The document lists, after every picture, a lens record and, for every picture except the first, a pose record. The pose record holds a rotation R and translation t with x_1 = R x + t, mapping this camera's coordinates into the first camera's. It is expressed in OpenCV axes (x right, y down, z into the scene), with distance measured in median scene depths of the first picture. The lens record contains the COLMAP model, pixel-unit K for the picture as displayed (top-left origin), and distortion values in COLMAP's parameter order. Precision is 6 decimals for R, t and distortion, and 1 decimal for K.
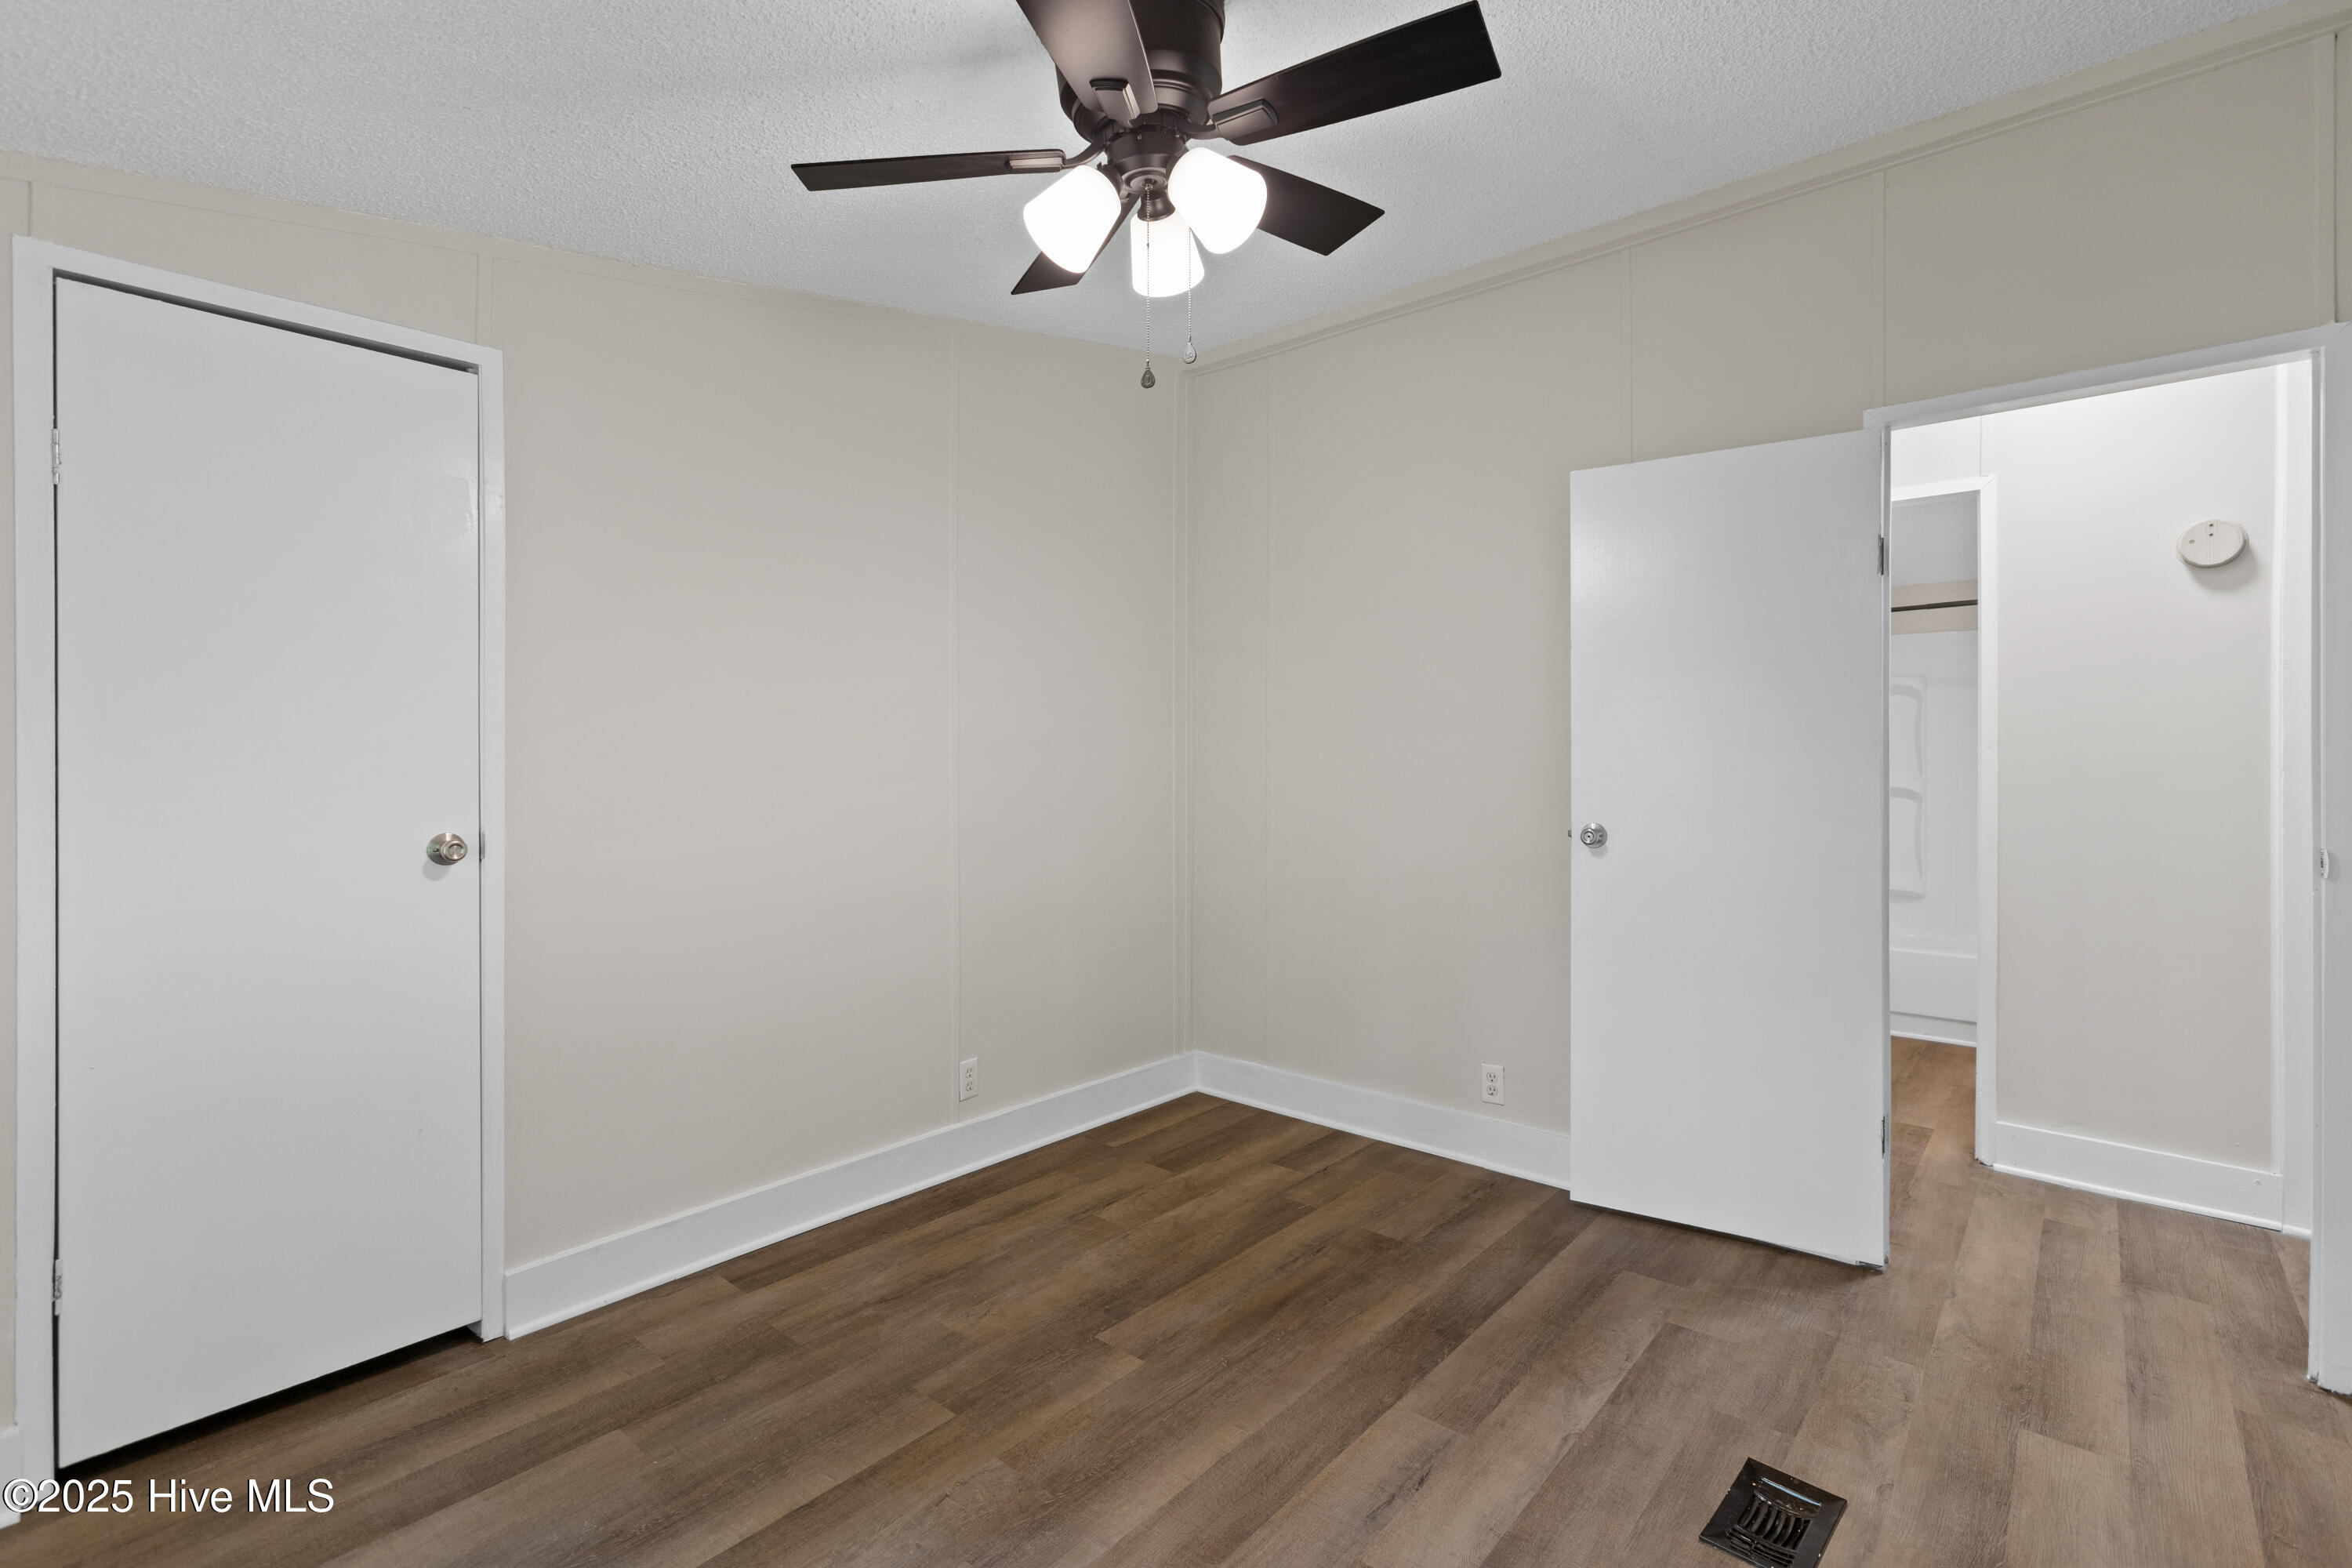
lens RADIAL K [[1061.2, 0, 1162.5], [0, 1061.2, 770.9], [0, 0, 1]] dist [-0.005615, 0.004085]
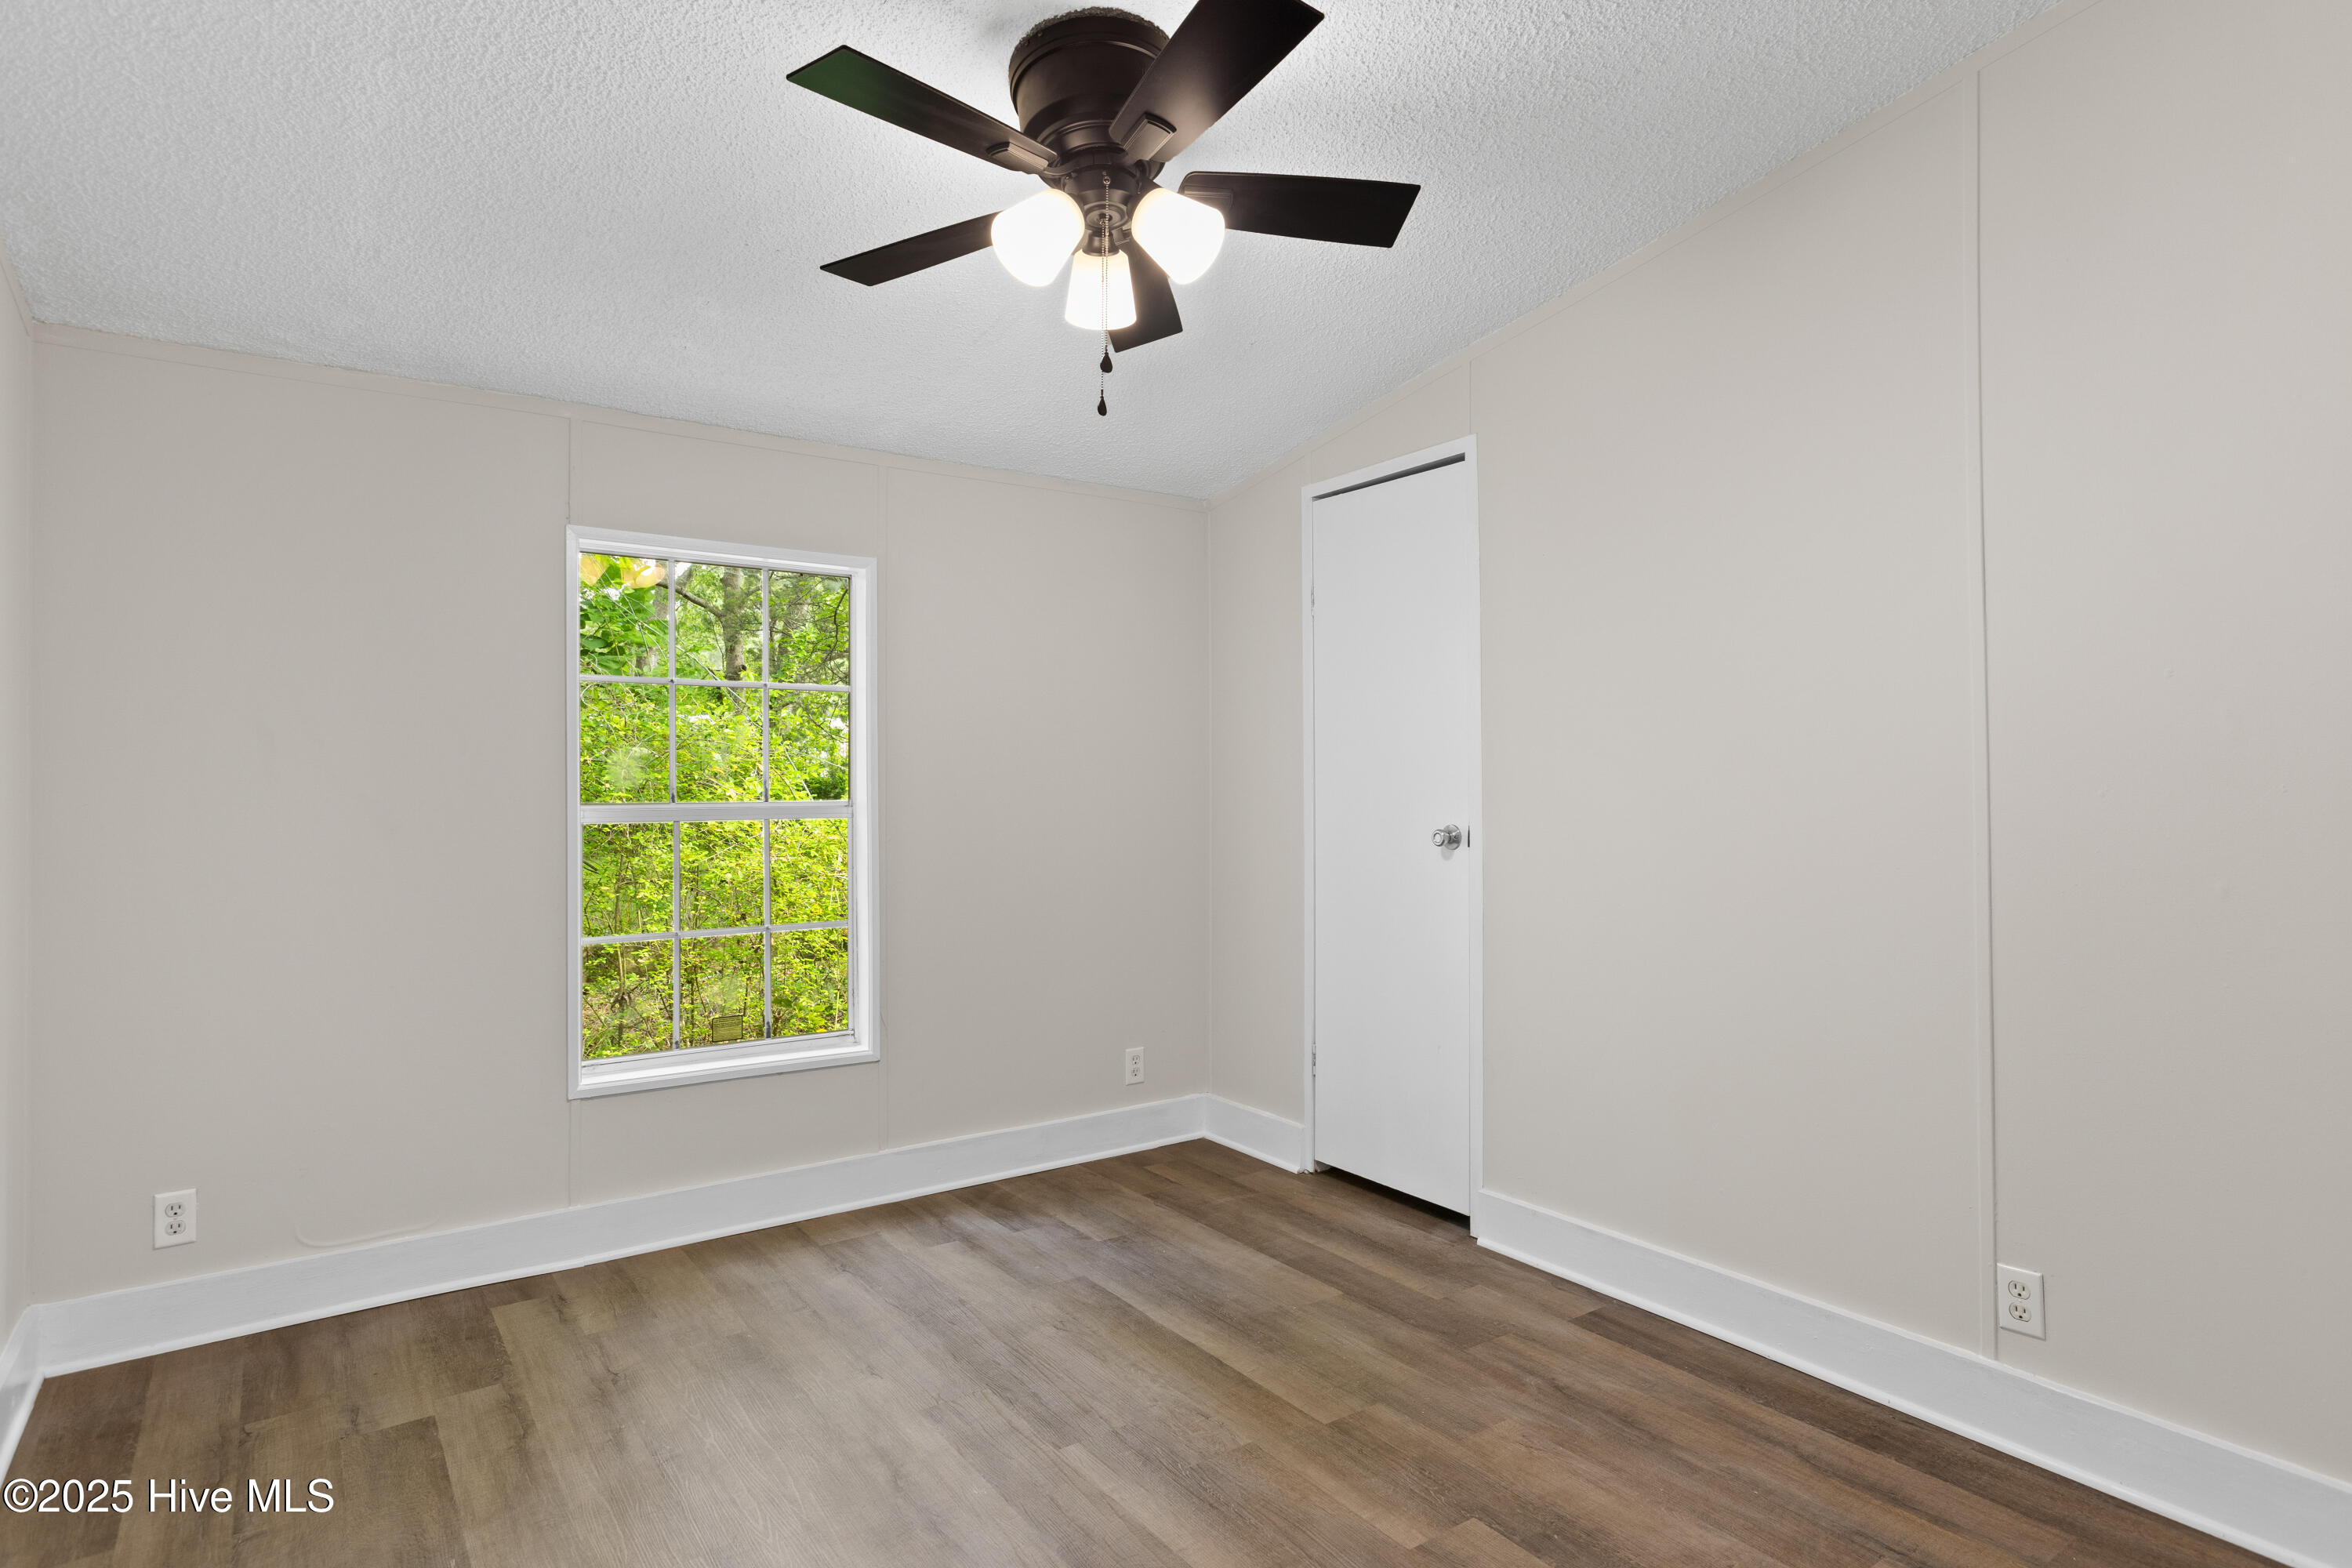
lens RADIAL K [[1215.8, 0, 1167.1], [0, 1215.8, 778.6], [0, 0, 1]] dist [-0.004629, -0.000145]
pose [[-0.212943, 0.006277, -0.977045, 0.812569], [-0.012514, 0.999880, 0.009151, -0.005020], [0.976985, 0.014176, -0.212839, 0.935462]]
